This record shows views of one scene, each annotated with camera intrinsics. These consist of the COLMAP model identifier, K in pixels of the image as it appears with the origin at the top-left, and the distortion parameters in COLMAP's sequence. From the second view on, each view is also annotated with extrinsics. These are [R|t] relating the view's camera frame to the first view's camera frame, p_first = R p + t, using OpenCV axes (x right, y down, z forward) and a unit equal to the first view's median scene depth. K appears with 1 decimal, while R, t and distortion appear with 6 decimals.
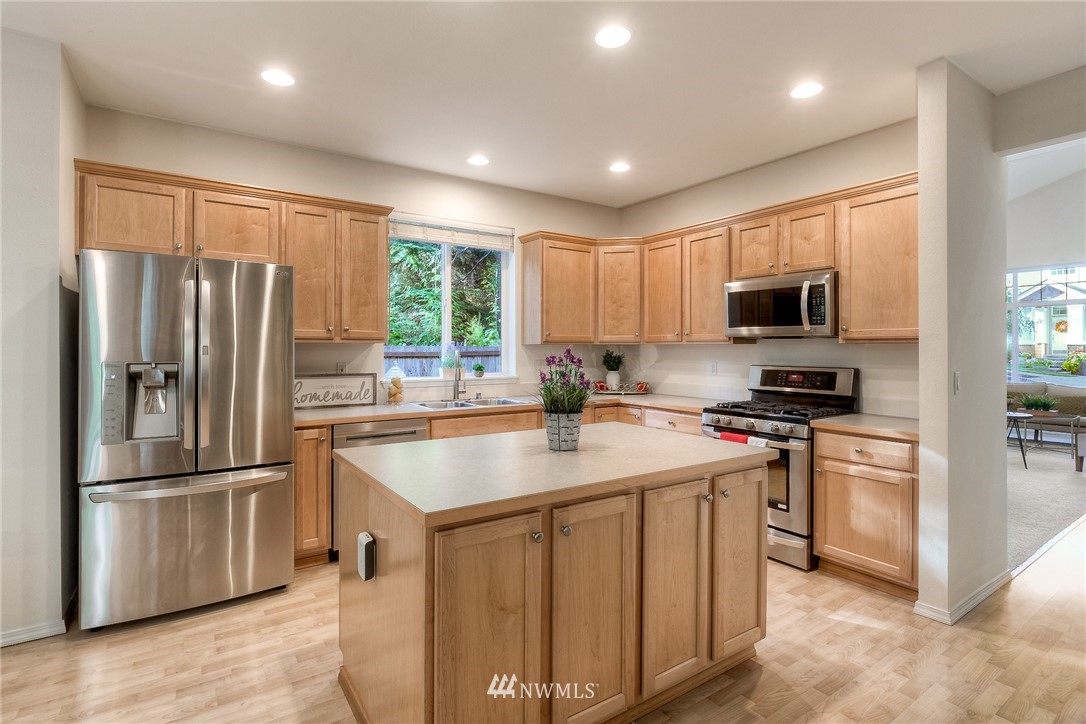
lens RADIAL K [[518.0, 0, 521.1], [0, 518.0, 350.4], [0, 0, 1]] dist [-0.011804, -0.000111]
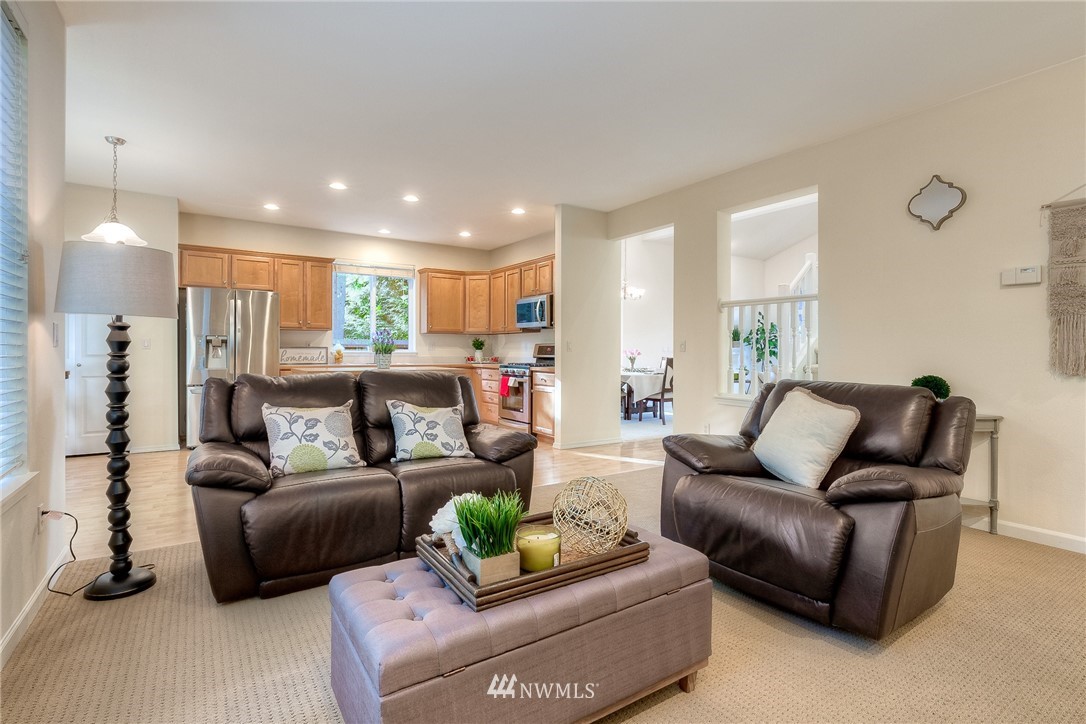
lens RADIAL K [[518.0, 0, 541.8], [0, 518.0, 352.6], [0, 0, 1]] dist [-0.011804, -0.000111]
pose [[0.999921, 0.002033, 0.012382, 0.512331], [-0.002025, 0.999998, -0.000709, 0.070510], [-0.012384, 0.000684, 0.999923, -0.950848]]
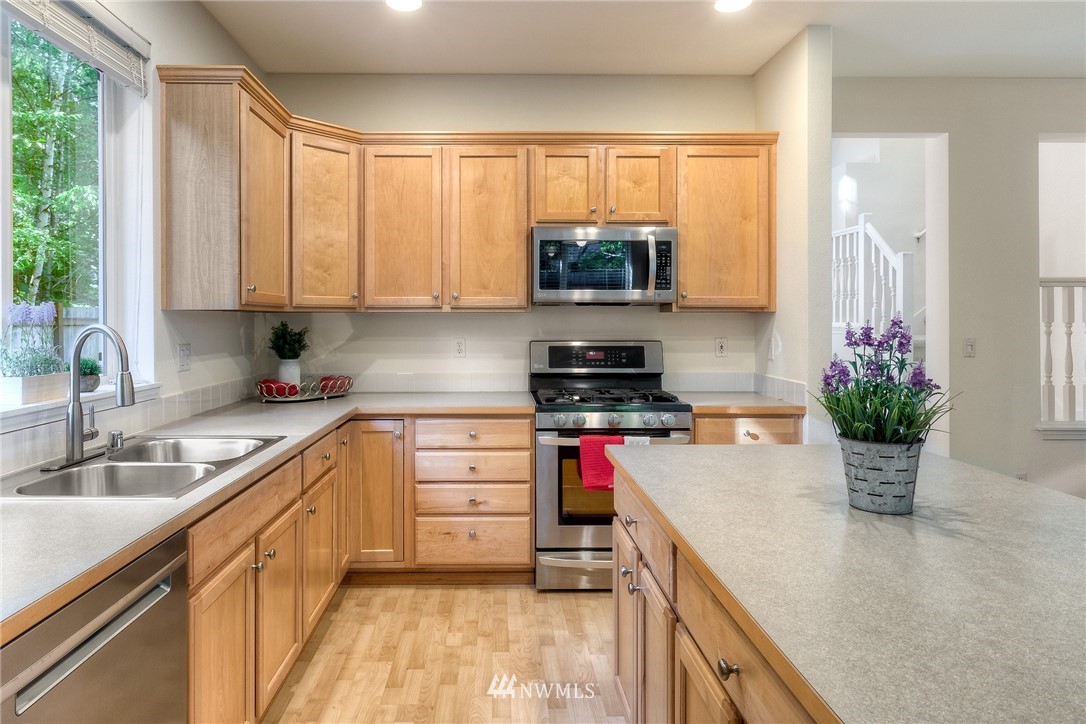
lens RADIAL K [[642.4, 0, 508.0], [0, 642.4, 320.0], [0, 0, 1]] dist [-0.020923, -0.000218]
pose [[0.543180, -0.003556, 0.839609, -0.394719], [0.005315, 0.999986, 0.000796, -0.002613], [-0.839600, 0.004030, 0.543191, 0.606519]]
